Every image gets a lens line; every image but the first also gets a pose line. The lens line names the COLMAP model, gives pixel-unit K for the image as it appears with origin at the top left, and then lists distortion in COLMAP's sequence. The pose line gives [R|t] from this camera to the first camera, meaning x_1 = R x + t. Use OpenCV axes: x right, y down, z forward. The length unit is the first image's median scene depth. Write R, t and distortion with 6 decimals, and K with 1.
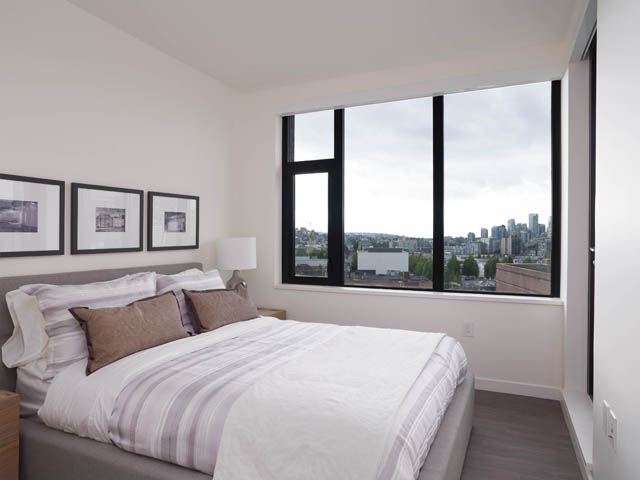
lens RADIAL K [[416.4, 0, 320.0], [0, 416.4, 240.0], [0, 0, 1]] dist [-0.045813, 0.004906]
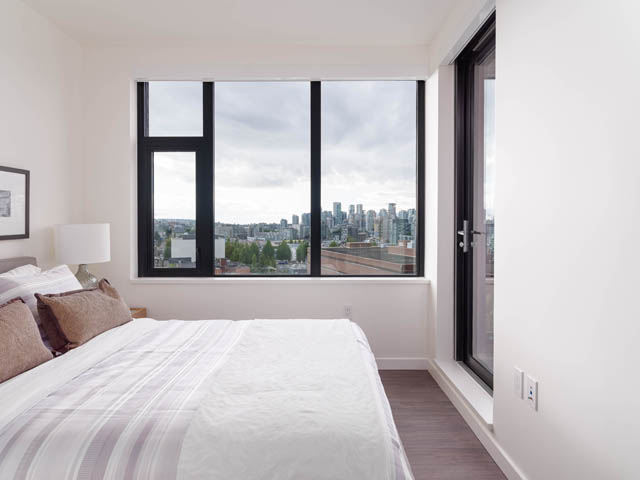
lens RADIAL K [[412.3, 0, 319.2], [0, 412.3, 226.4], [0, 0, 1]] dist [-0.009732, 0.000830]
pose [[0.906696, -0.004431, 0.421761, -0.131141], [0.004439, 0.999990, 0.000963, 0.000389], [-0.421761, 0.000999, 0.906707, 0.089591]]
